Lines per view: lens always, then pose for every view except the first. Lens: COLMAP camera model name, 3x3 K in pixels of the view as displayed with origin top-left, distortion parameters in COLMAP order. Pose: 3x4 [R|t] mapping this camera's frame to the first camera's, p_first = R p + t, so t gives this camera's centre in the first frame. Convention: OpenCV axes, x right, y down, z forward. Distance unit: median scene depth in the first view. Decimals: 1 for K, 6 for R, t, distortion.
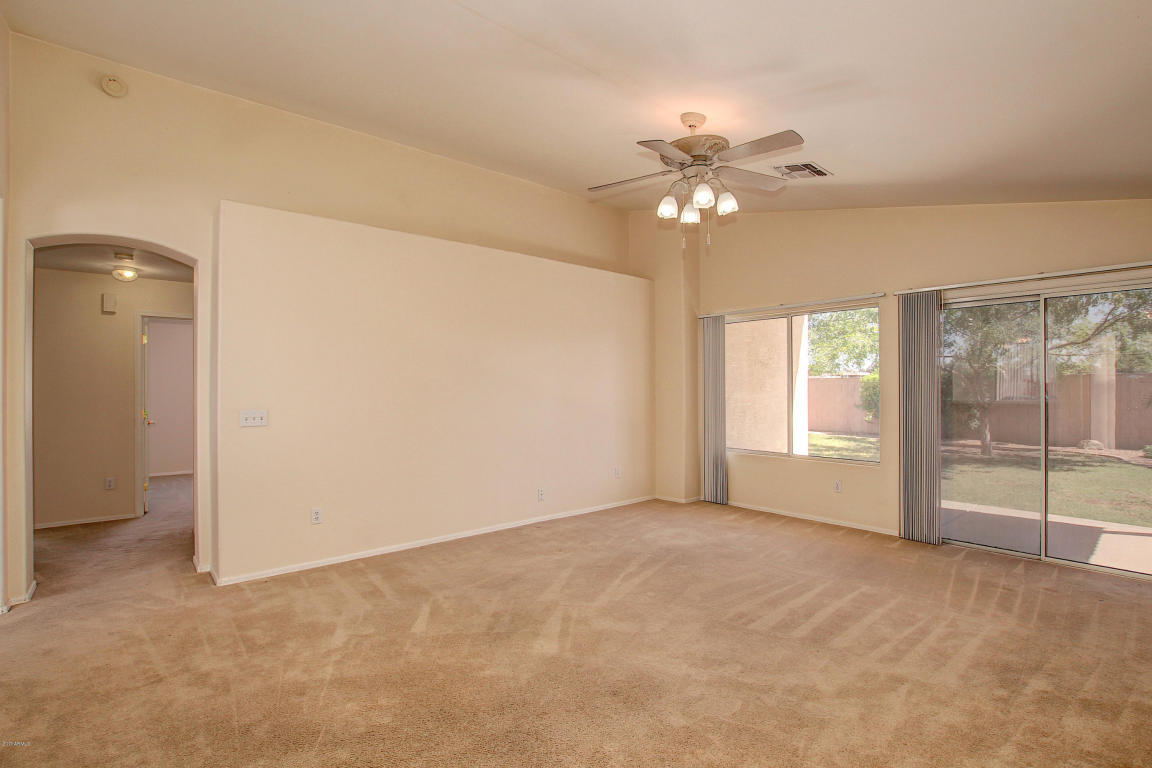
lens RADIAL K [[532.3, 0, 570.0], [0, 532.3, 390.4], [0, 0, 1]] dist [-0.029659, 0.000902]
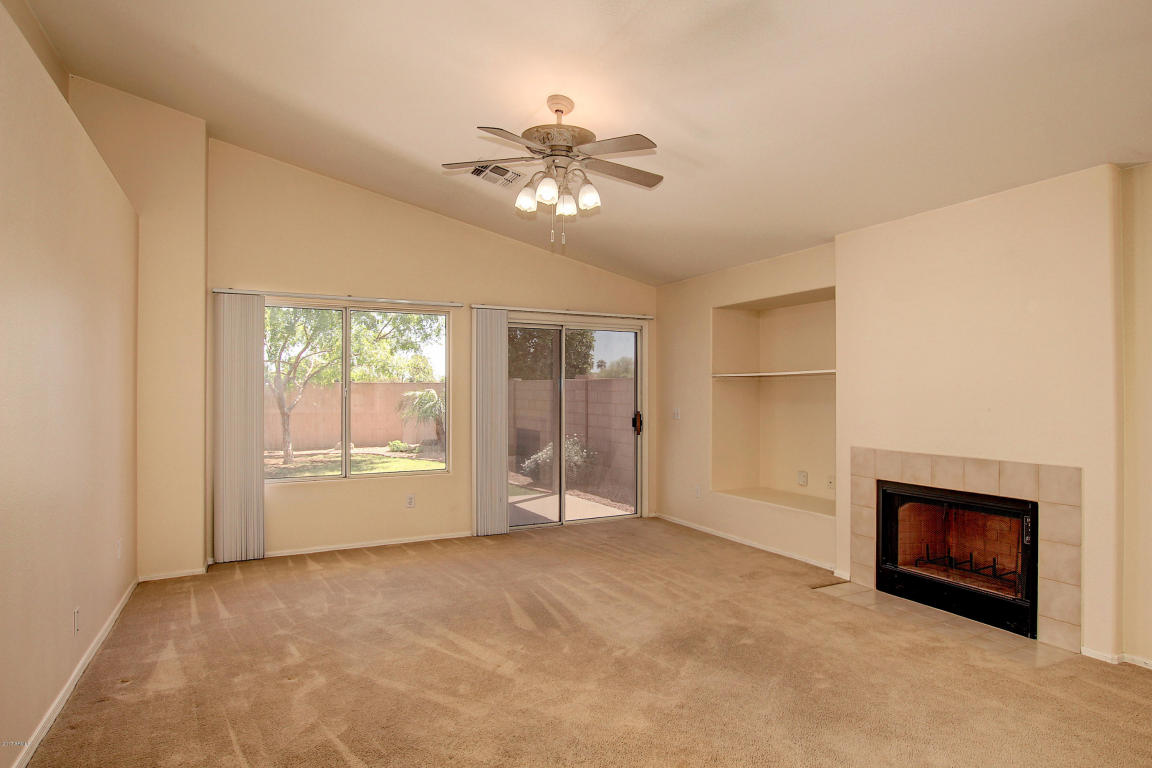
lens RADIAL K [[635.6, 0, 576.0], [0, 635.6, 384.0], [0, 0, 1]] dist [-0.032014, 0.000302]
pose [[0.227797, 0.016187, 0.973574, -0.778839], [0.008820, 0.999786, -0.018686, -0.001658], [-0.973669, 0.012844, 0.227606, 0.683282]]
